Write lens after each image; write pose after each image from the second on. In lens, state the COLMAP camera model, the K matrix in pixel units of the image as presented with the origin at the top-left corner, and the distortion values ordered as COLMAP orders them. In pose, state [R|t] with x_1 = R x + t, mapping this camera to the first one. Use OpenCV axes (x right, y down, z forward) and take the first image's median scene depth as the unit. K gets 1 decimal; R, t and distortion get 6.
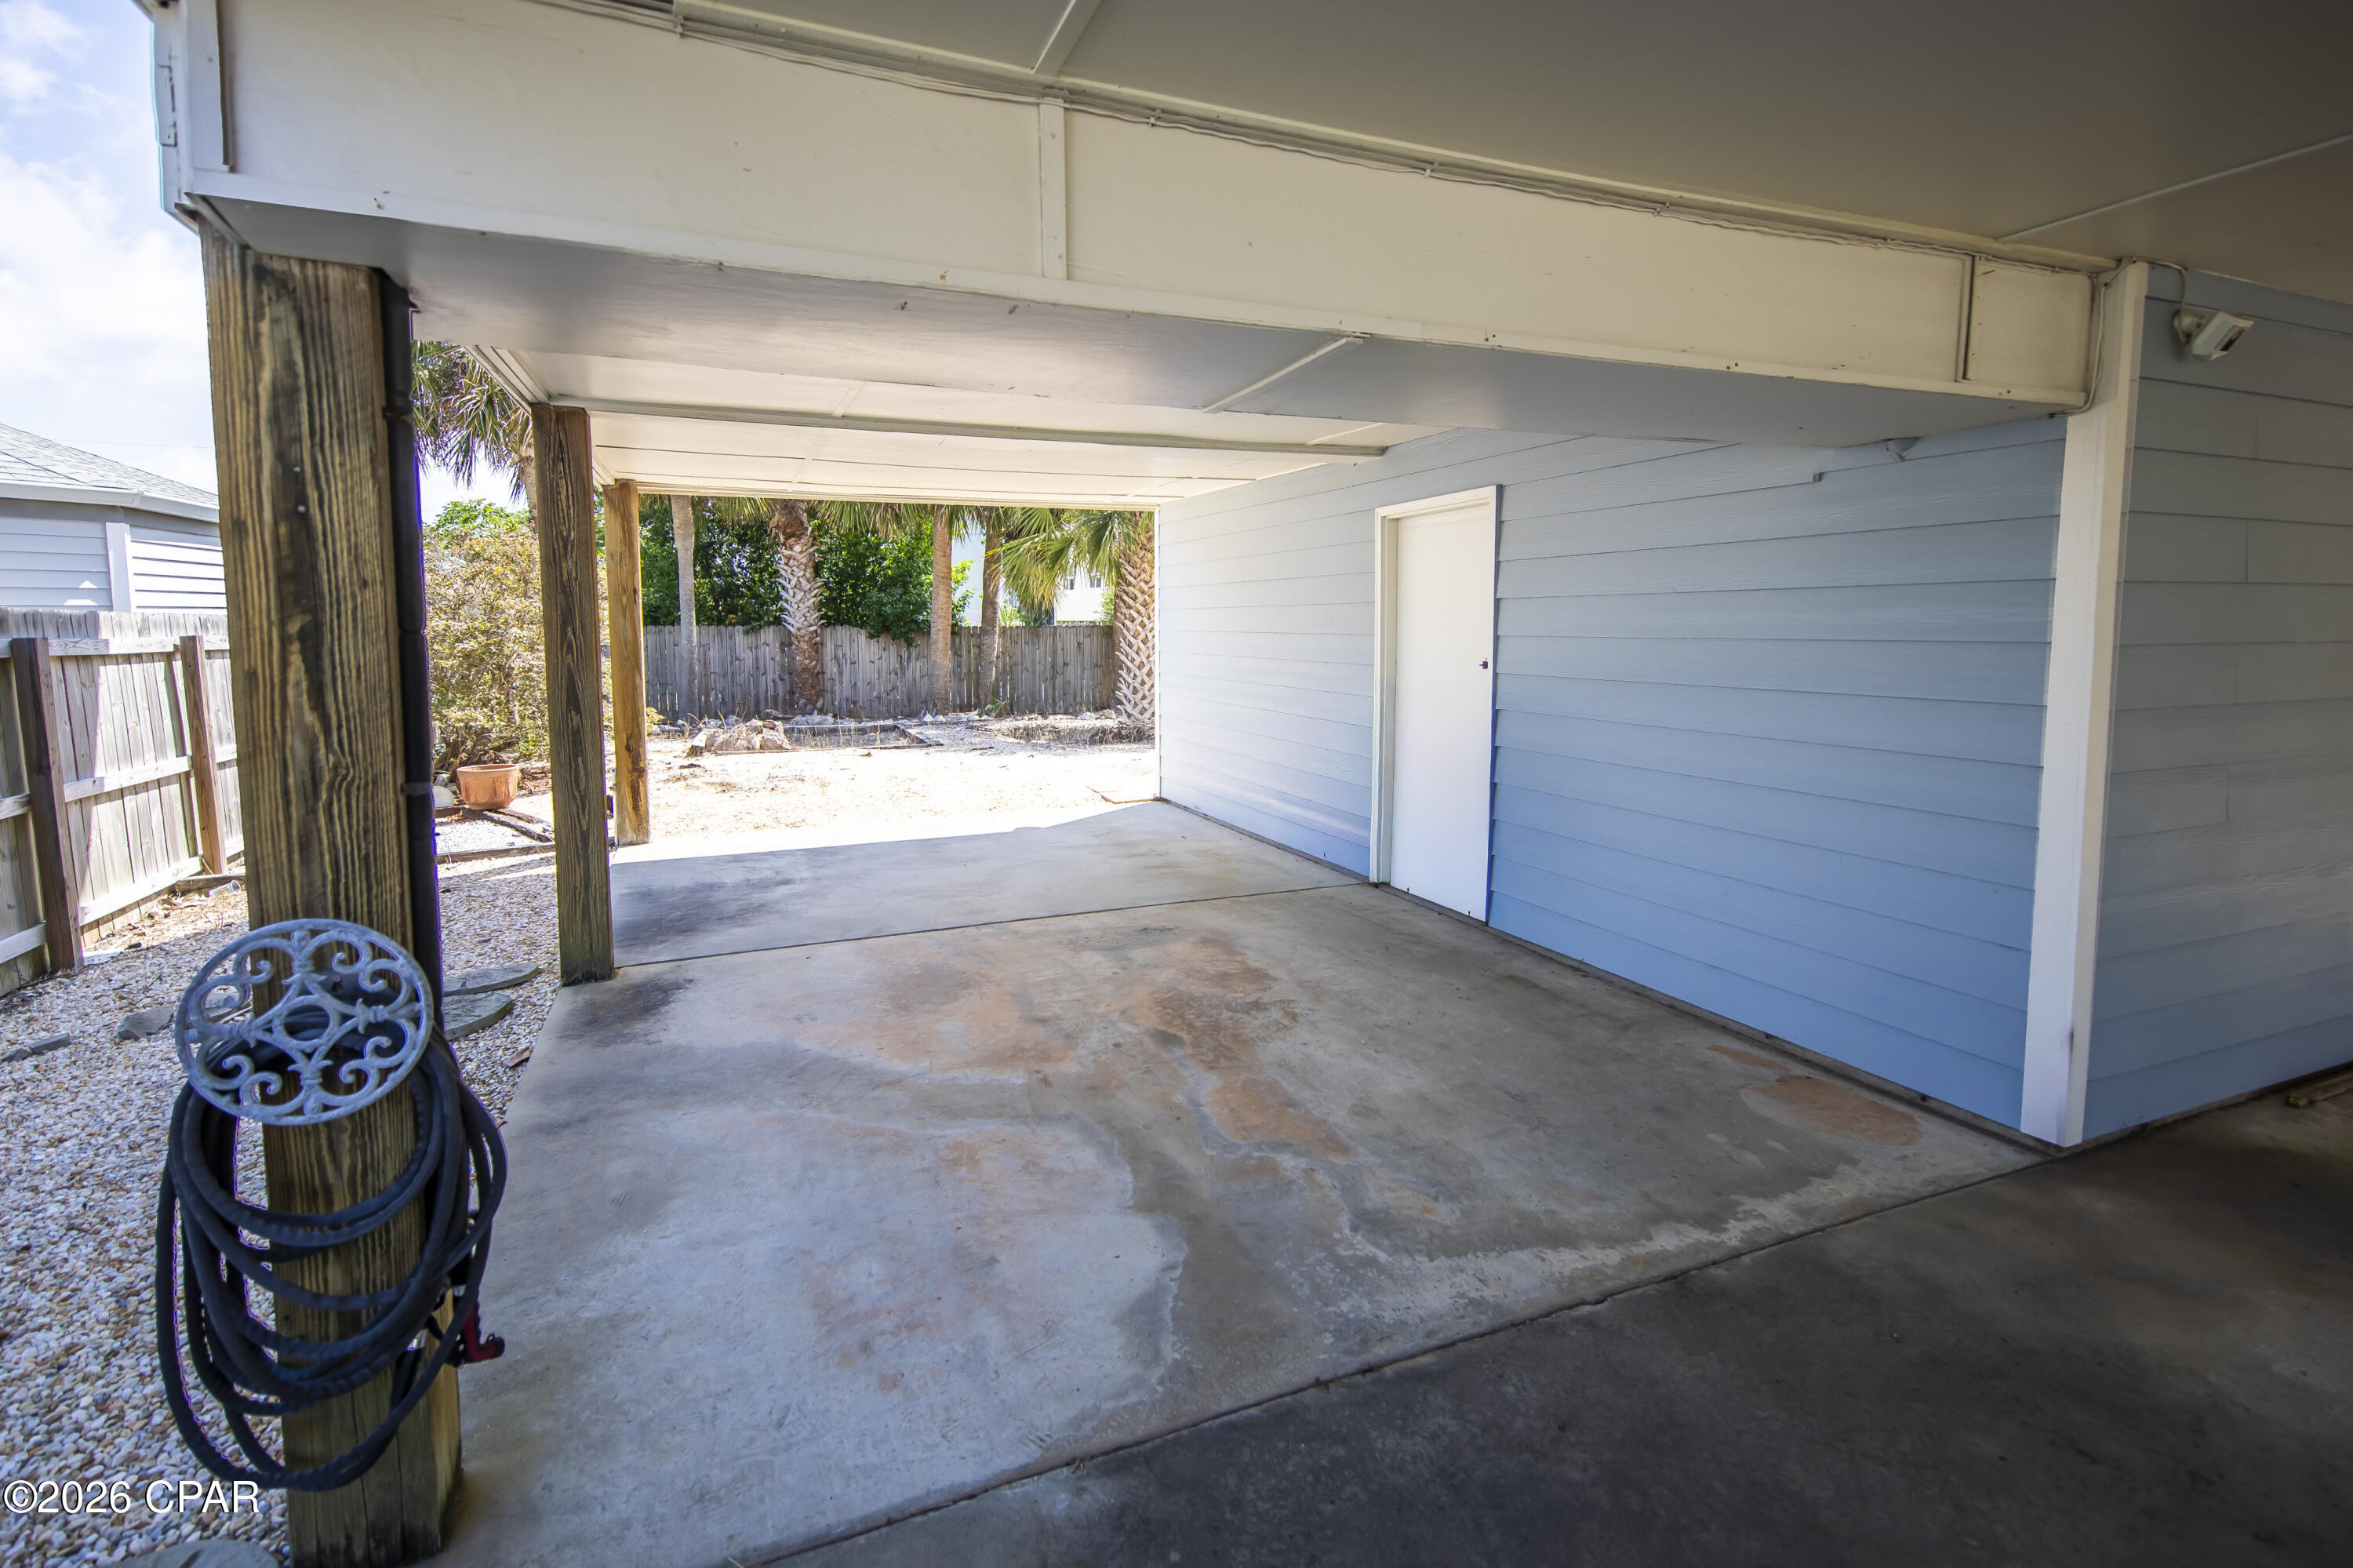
lens RADIAL K [[1085.5, 0, 1188.2], [0, 1085.5, 799.1], [0, 0, 1]] dist [0.003033, 0.000078]
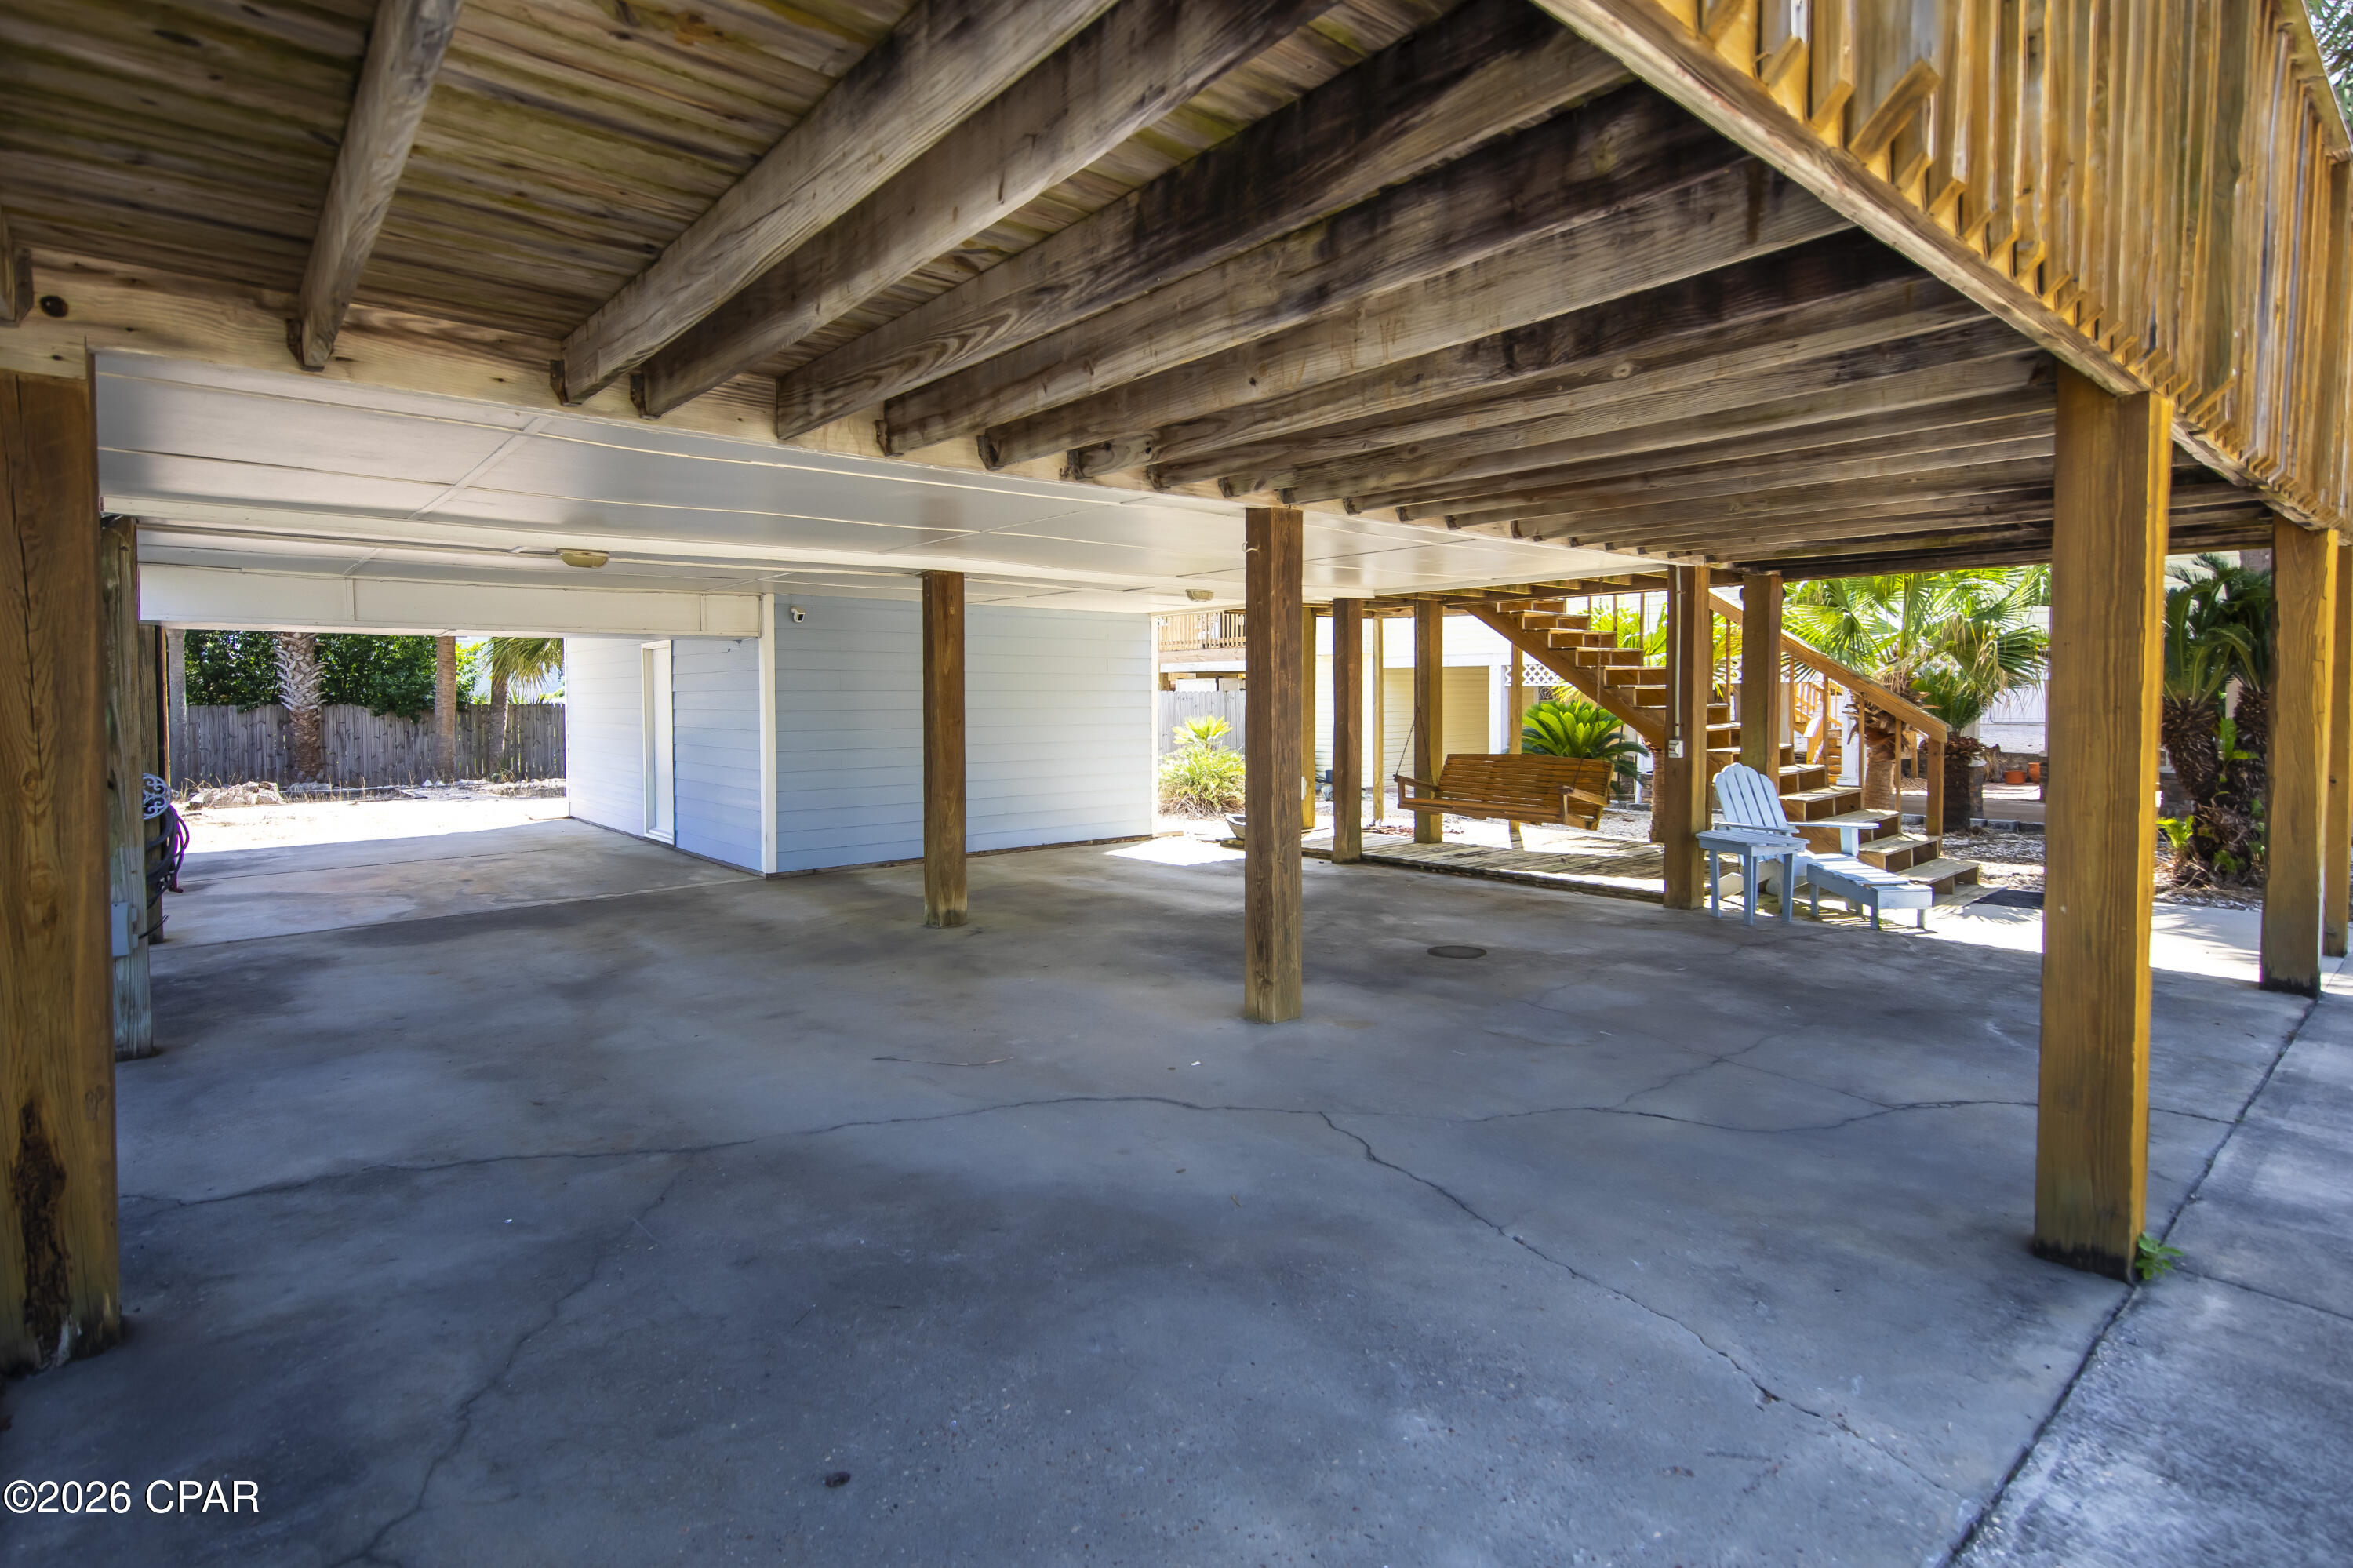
lens RADIAL K [[1132.5, 0, 1157.0], [0, 1132.5, 790.3], [0, 0, 1]] dist [0.000850, 0.001434]
pose [[0.955177, -0.027254, 0.294779, 0.128815], [0.050594, 0.996132, -0.071842, 0.051887], [-0.291681, 0.083536, 0.952861, -0.332729]]
